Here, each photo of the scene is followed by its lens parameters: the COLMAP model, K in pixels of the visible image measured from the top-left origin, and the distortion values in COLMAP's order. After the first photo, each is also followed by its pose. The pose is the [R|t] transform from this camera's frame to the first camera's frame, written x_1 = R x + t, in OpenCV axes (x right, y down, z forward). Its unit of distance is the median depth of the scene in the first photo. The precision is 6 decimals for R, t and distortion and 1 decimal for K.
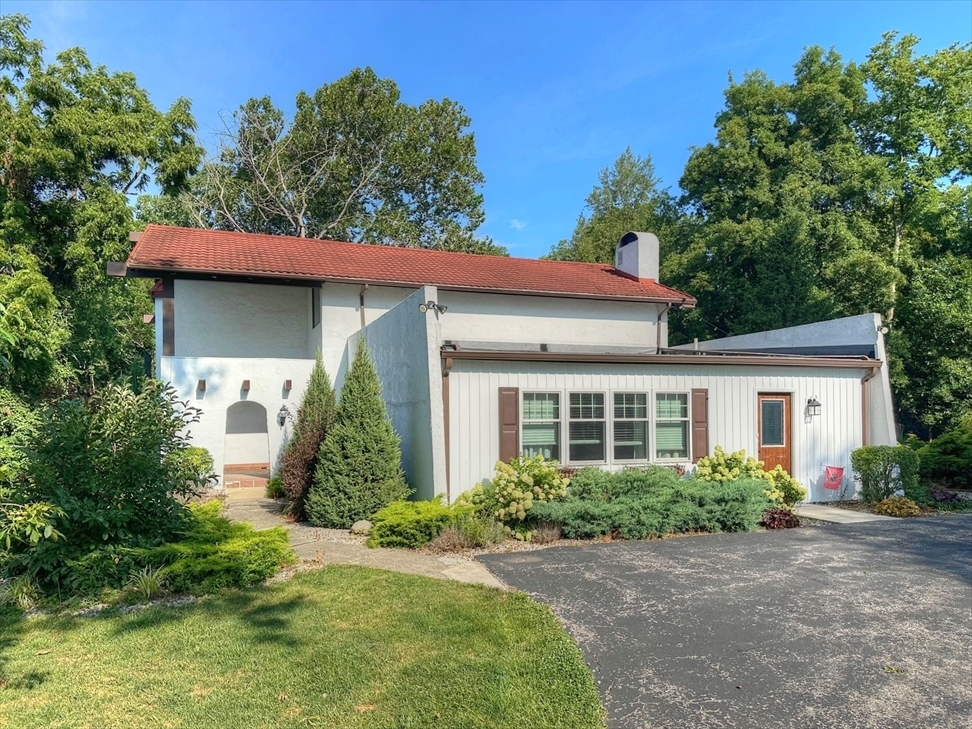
lens RADIAL K [[657.8, 0, 527.6], [0, 657.8, 365.1], [0, 0, 1]] dist [0.059828, -0.048548]
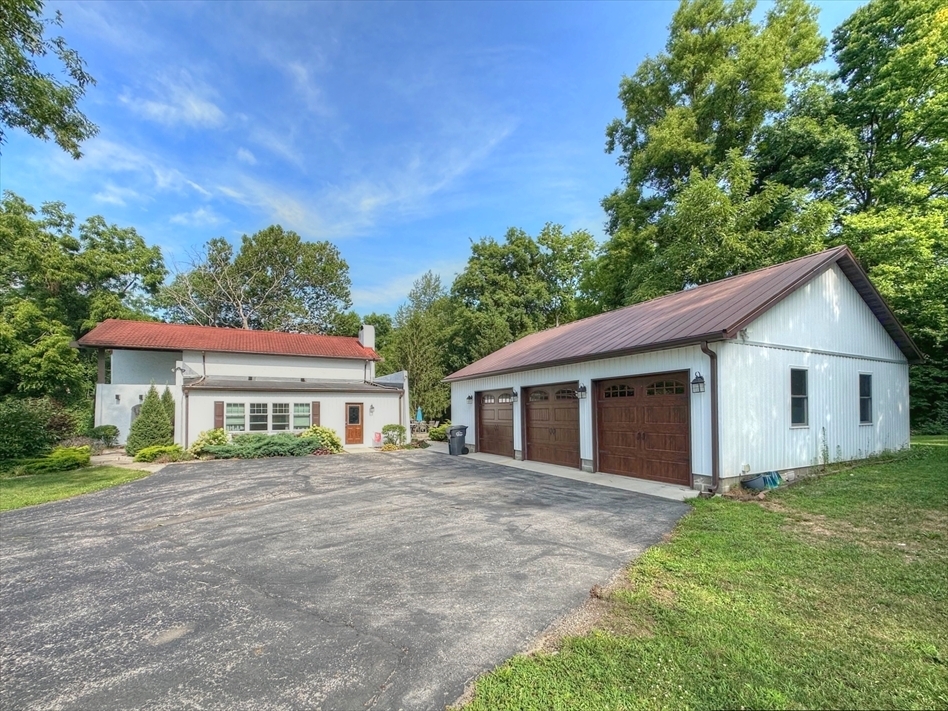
lens RADIAL K [[384.9, 0, 470.0], [0, 384.9, 374.2], [0, 0, 1]] dist [-0.000171, -0.000268]
pose [[0.993793, 0.013668, 0.110402, 0.299314], [-0.012030, 0.999808, -0.015489, -0.022841], [-0.110592, 0.014065, 0.993766, -0.222919]]
